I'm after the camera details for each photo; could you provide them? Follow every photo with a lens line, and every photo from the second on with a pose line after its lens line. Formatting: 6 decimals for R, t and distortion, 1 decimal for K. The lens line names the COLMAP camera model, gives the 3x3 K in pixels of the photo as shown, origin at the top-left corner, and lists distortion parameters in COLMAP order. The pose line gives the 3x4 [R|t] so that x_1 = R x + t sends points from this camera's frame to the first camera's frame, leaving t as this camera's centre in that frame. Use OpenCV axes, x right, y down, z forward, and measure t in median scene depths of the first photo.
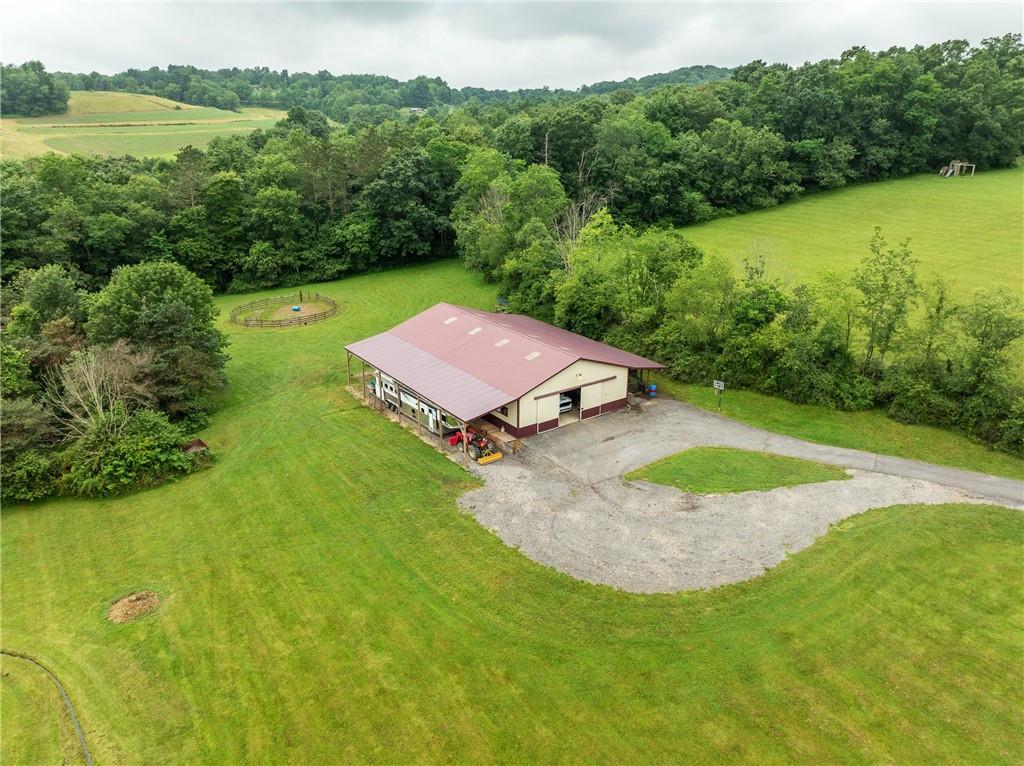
lens RADIAL K [[733.7, 0, 517.2], [0, 733.7, 380.2], [0, 0, 1]] dist [-0.042456, 0.022854]
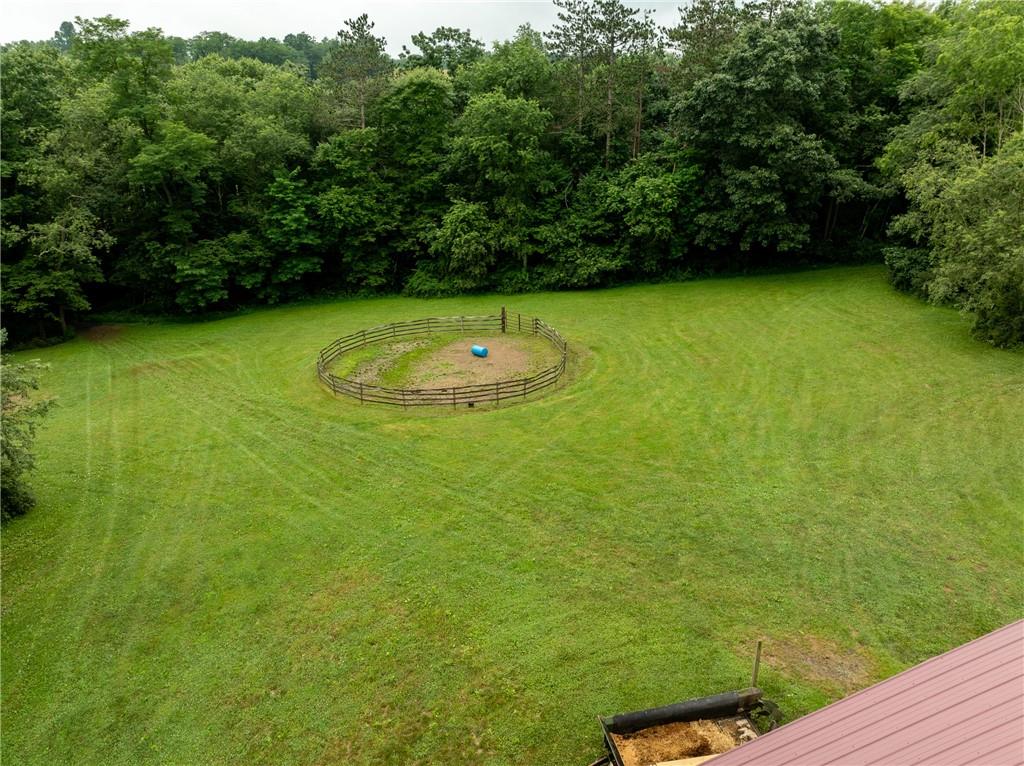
lens RADIAL K [[733.7, 0, 516.9], [0, 733.7, 387.7], [0, 0, 1]] dist [-0.042456, 0.022854]
pose [[0.916009, 0.142727, -0.374908, -0.103046], [-0.139375, 0.989578, 0.036199, -0.082766], [0.376168, 0.019094, 0.926355, 0.531309]]
